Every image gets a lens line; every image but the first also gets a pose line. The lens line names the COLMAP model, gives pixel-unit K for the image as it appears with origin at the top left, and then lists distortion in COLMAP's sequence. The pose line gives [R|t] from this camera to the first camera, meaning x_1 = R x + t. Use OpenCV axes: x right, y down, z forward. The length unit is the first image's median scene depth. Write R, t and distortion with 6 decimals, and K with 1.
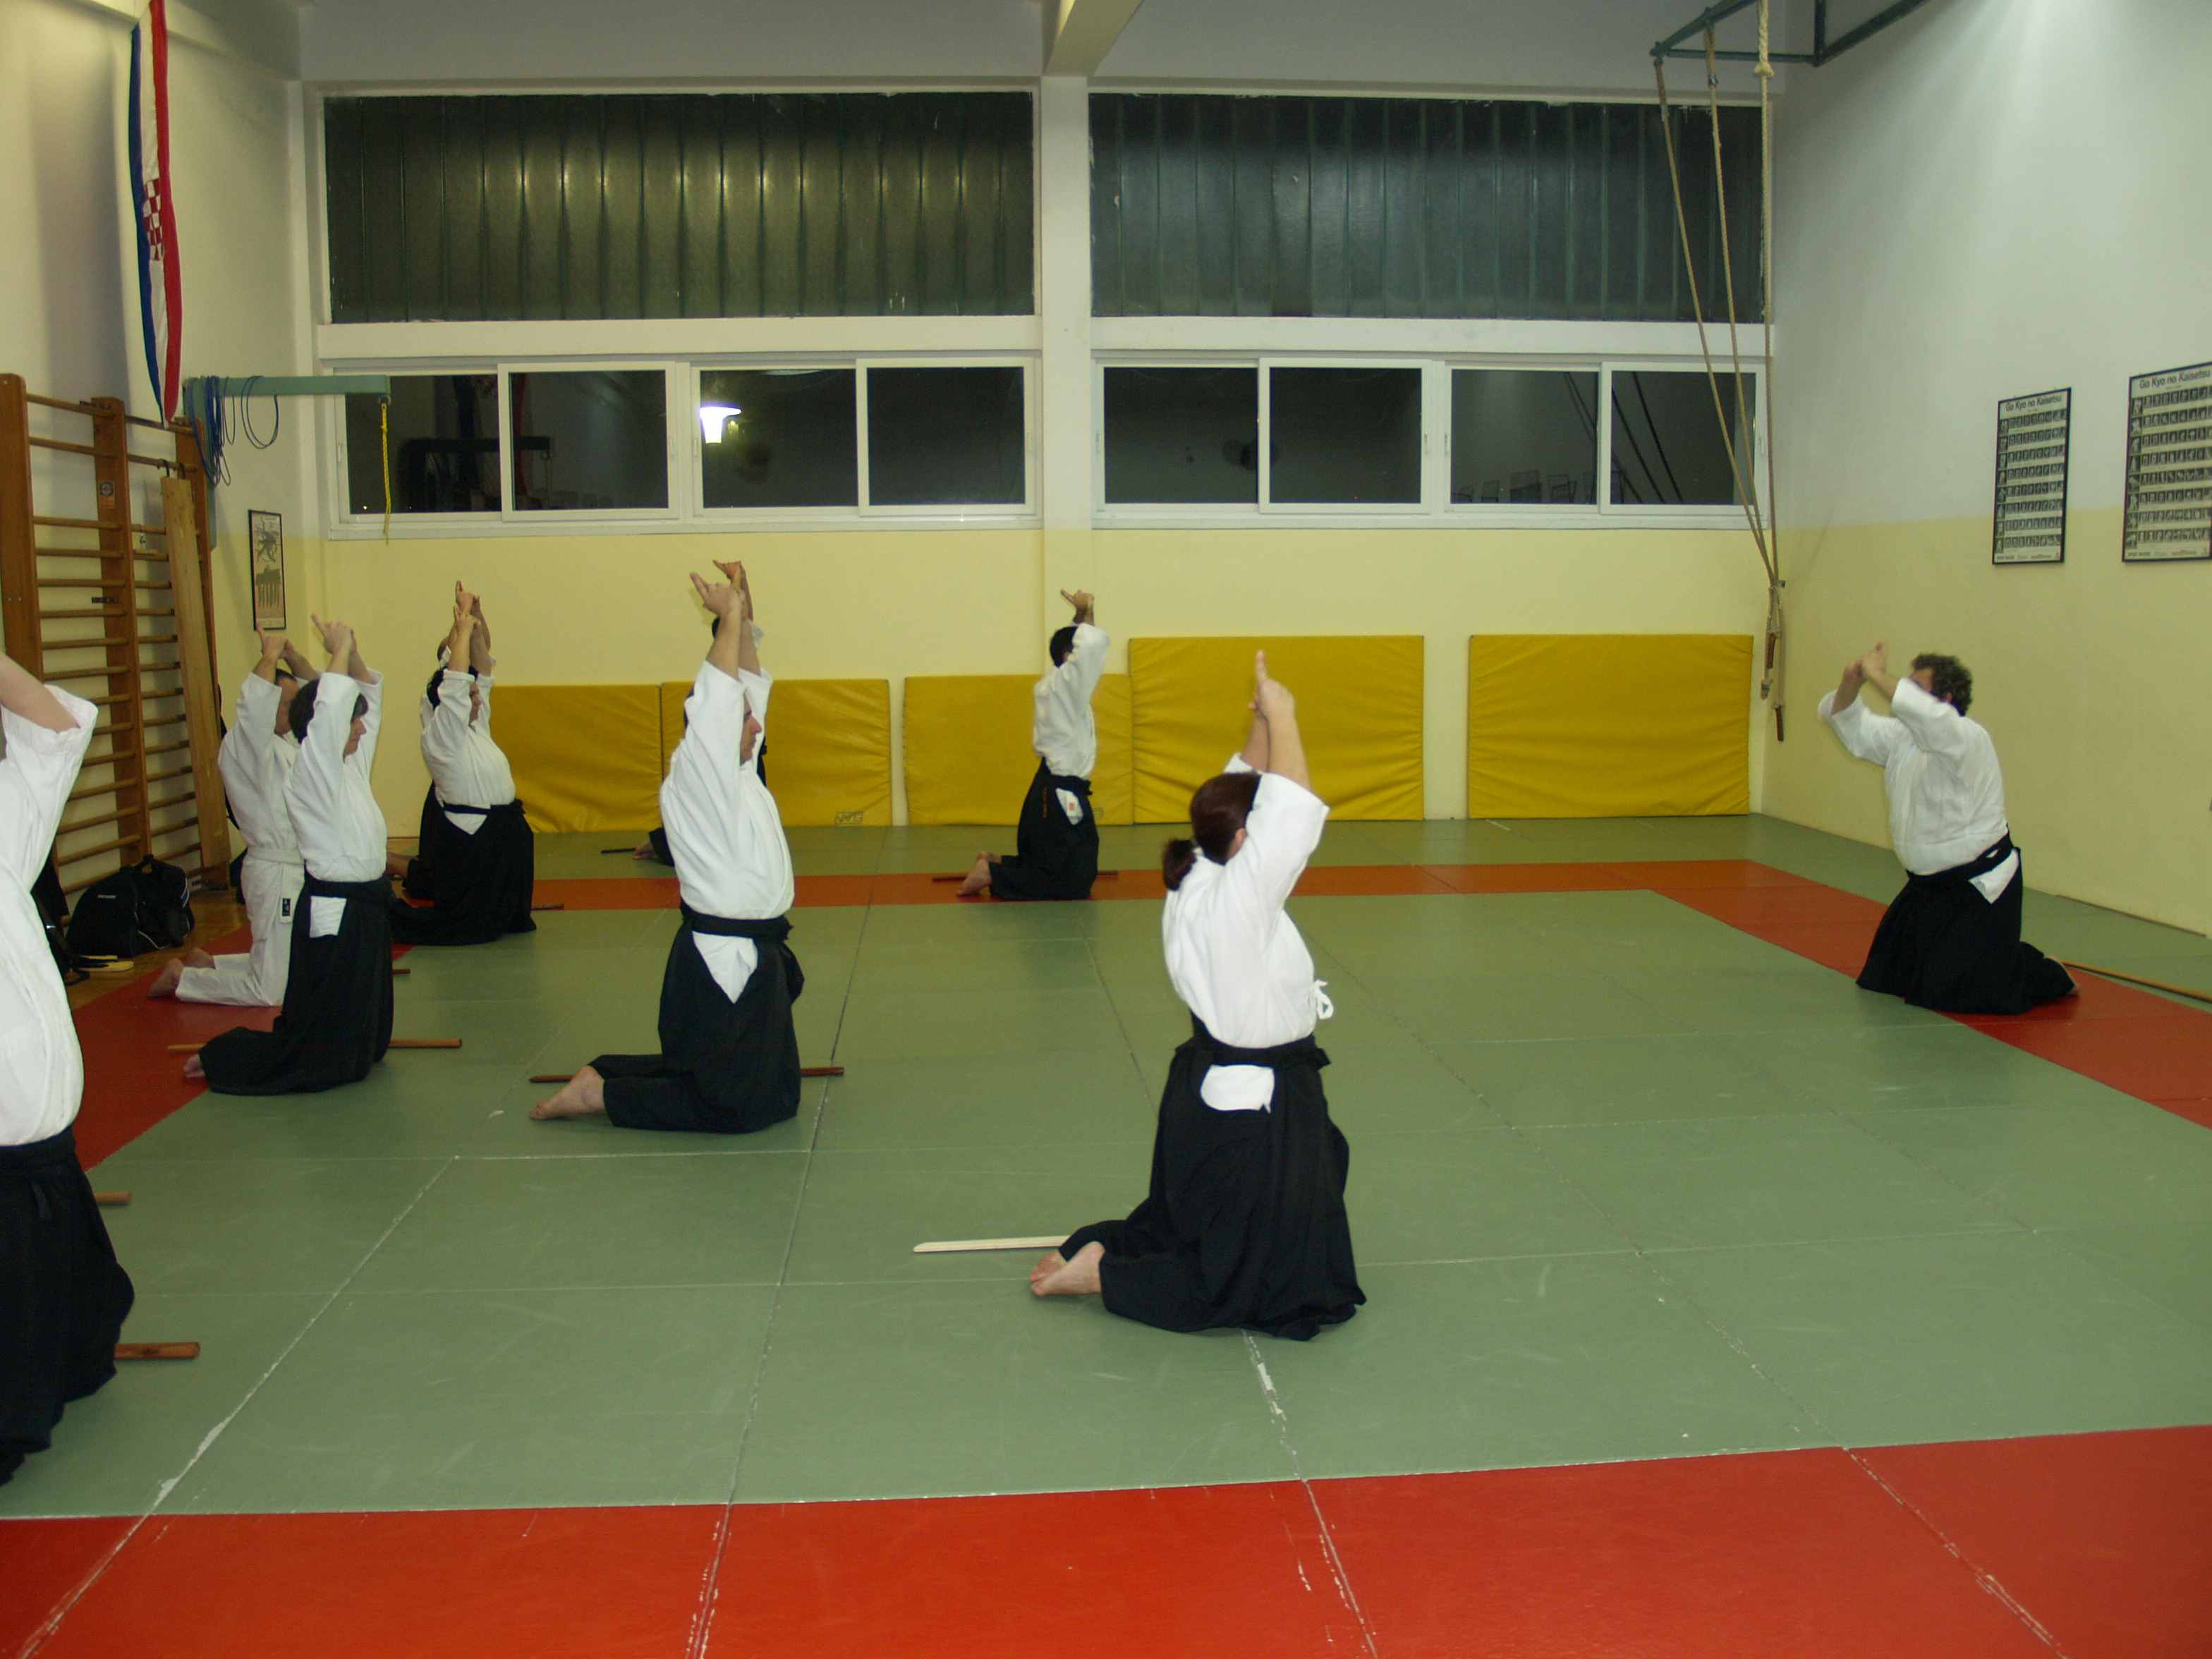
lens RADIAL K [[1838.2, 0, 1088.0], [0, 1838.2, 830.1], [0, 0, 1]] dist [-0.121269, 0.088222]
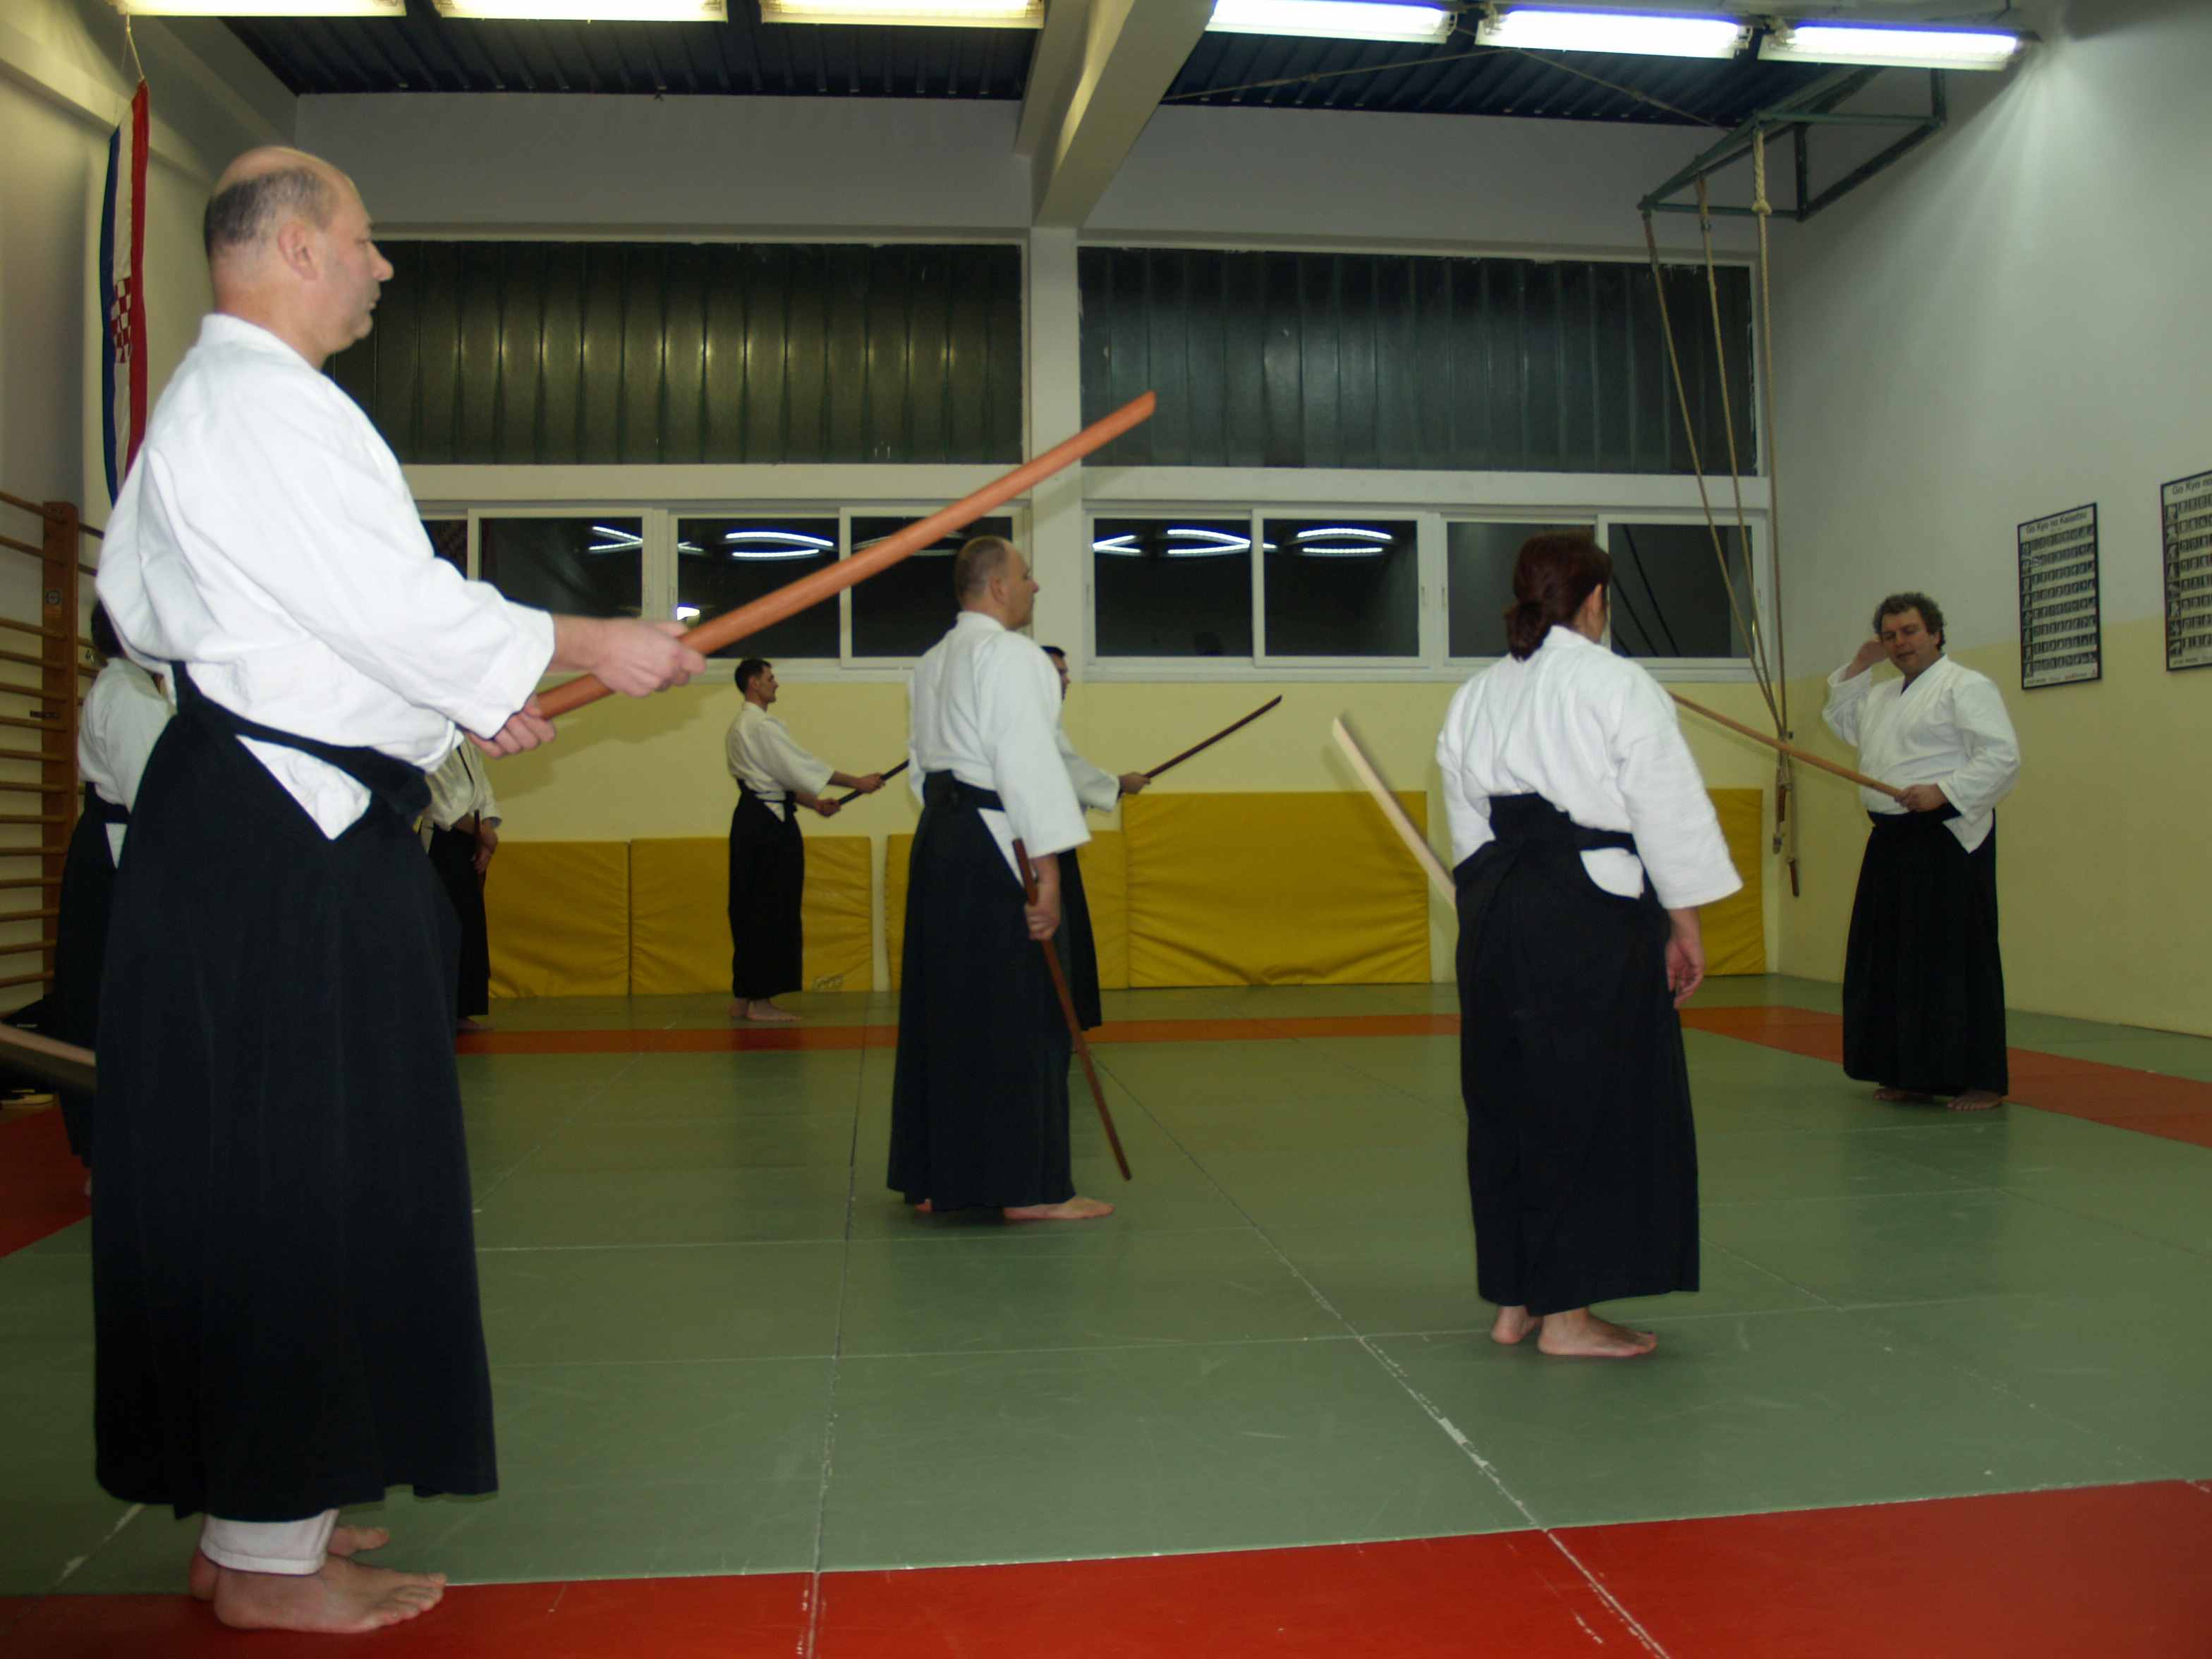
lens RADIAL K [[1838.2, 0, 1088.0], [0, 1838.2, 830.1], [0, 0, 1]] dist [-0.121269, 0.088222]
pose [[0.999347, -0.002787, 0.036017, -0.031401], [0.007701, 0.990539, -0.137014, 0.047368], [-0.035294, 0.137202, 0.989914, 0.054300]]
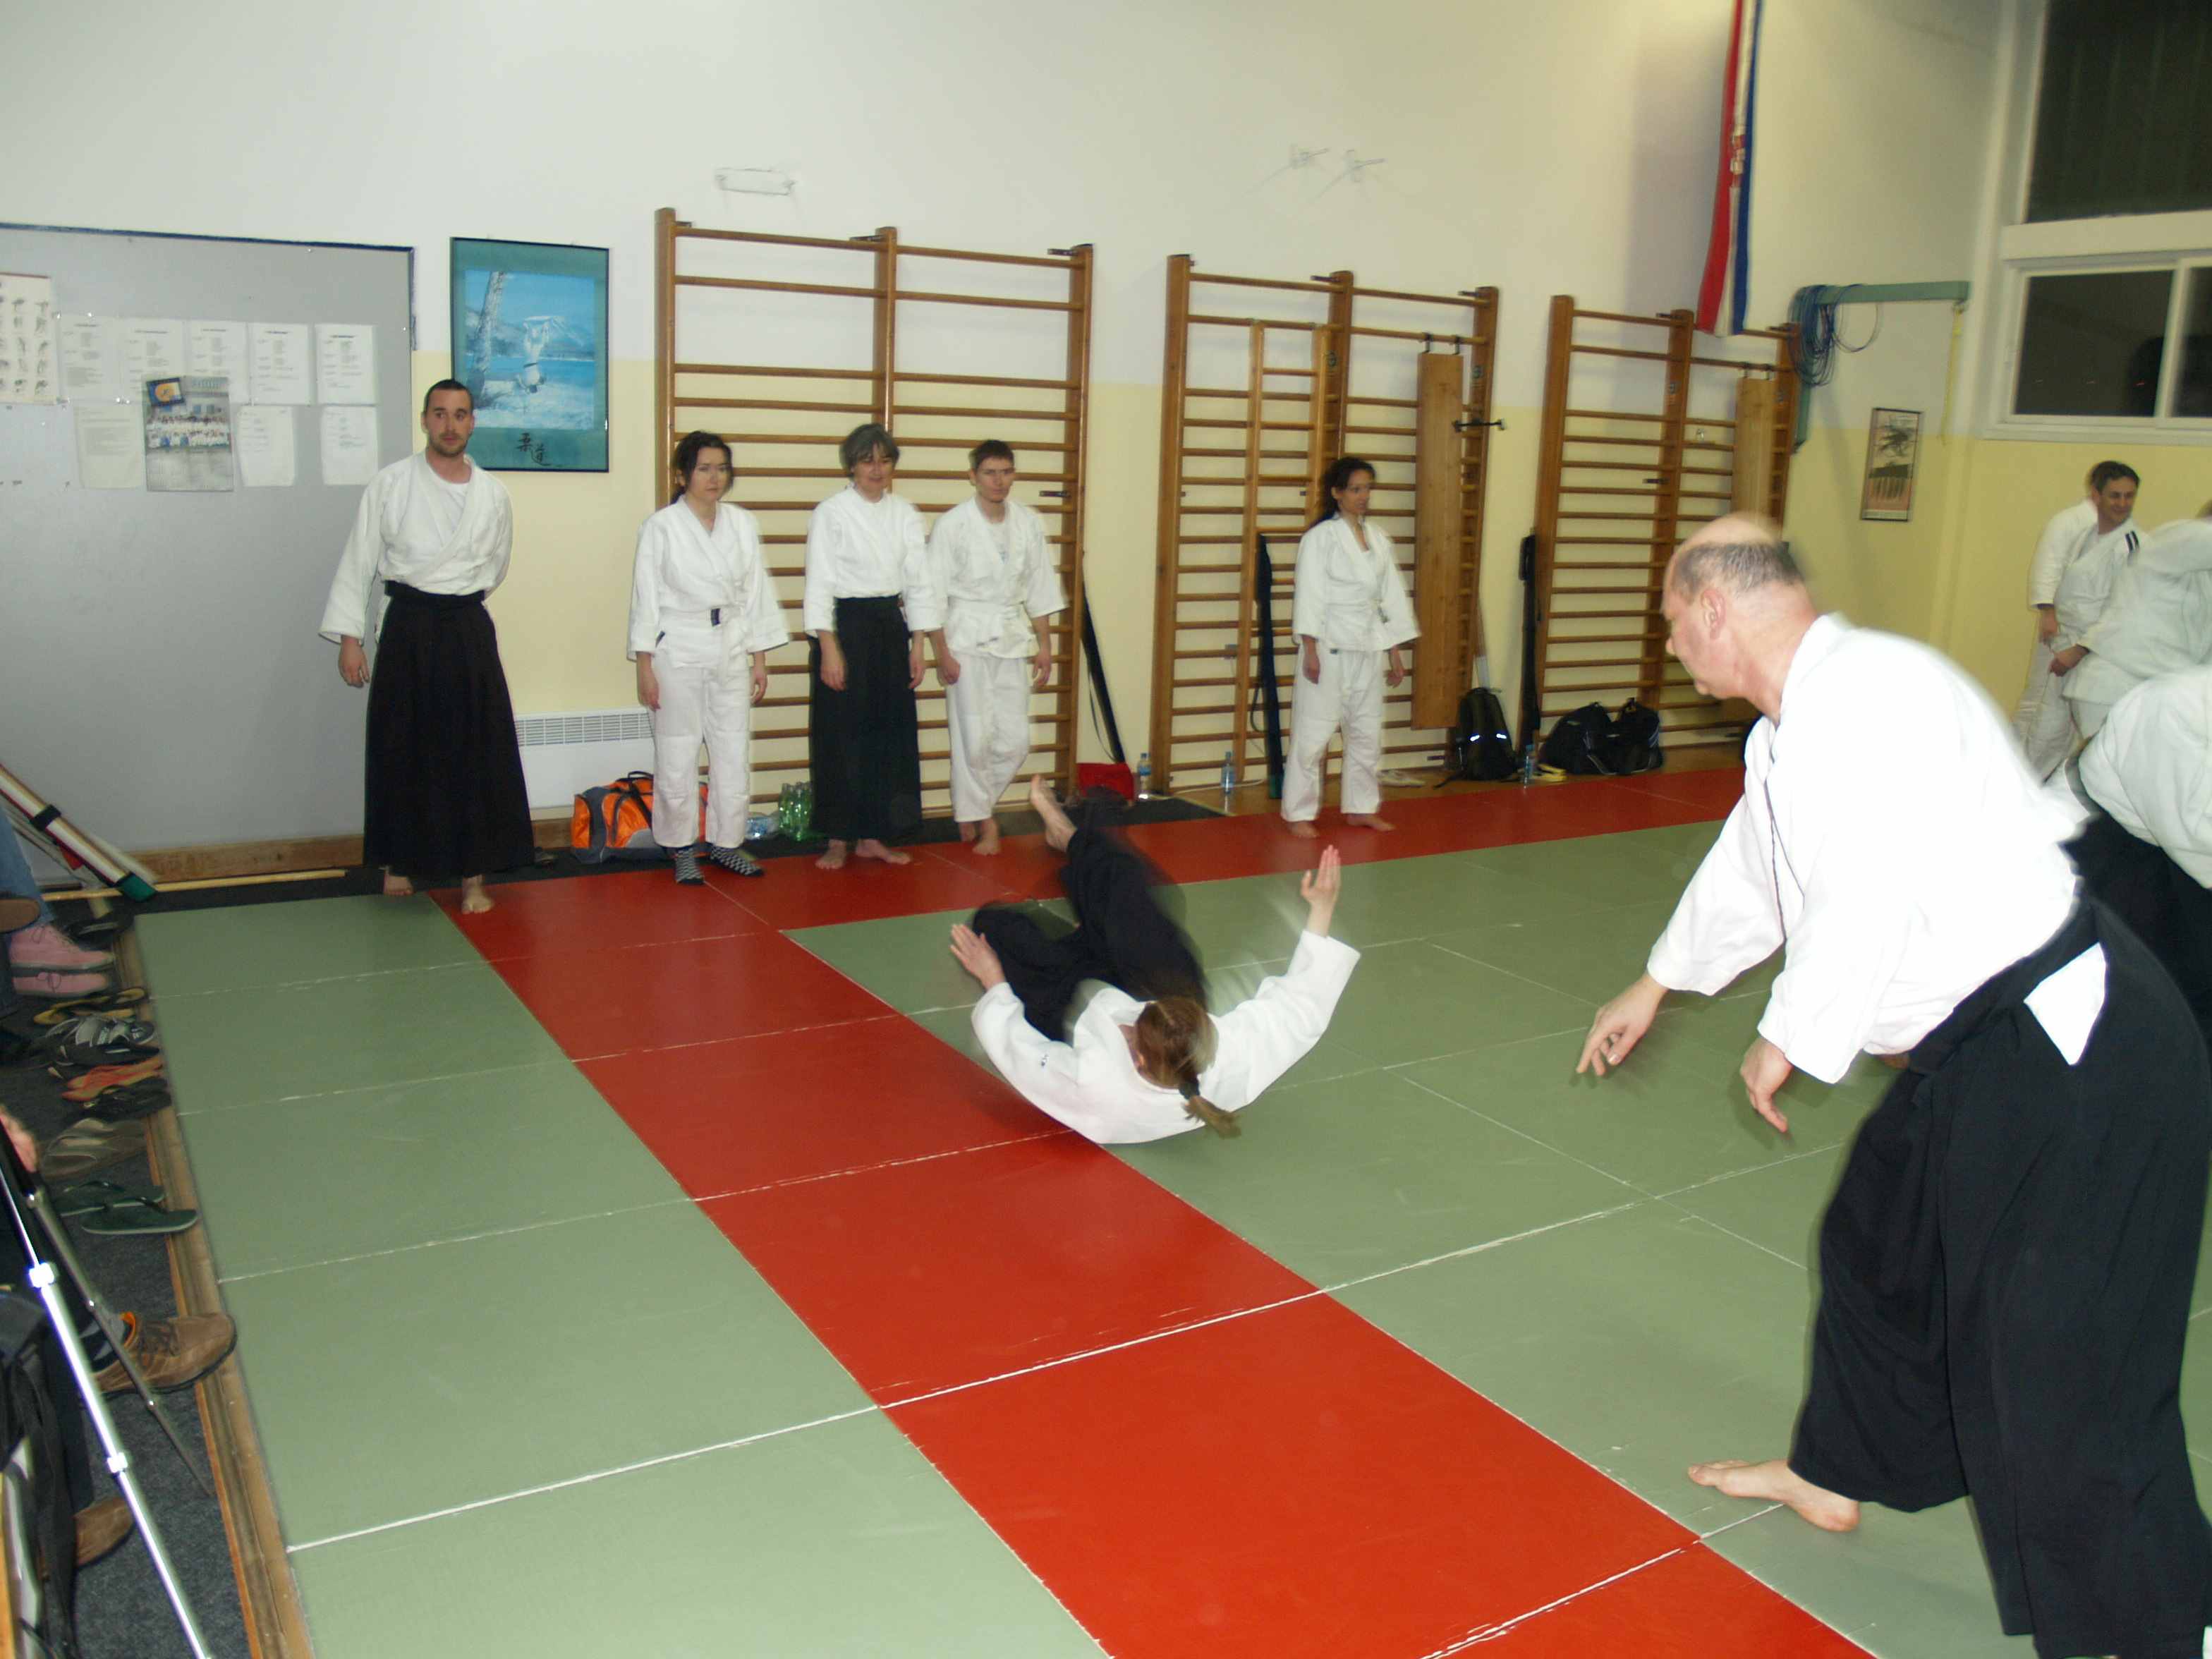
lens RADIAL K [[1838.2, 0, 1088.0], [0, 1838.2, 830.1], [0, 0, 1]] dist [-0.121269, 0.088222]
pose [[0.452135, 0.209688, -0.866952, 0.276989], [-0.154189, 0.975715, 0.155582, -0.023705], [0.878521, 0.063331, 0.473486, 0.084755]]
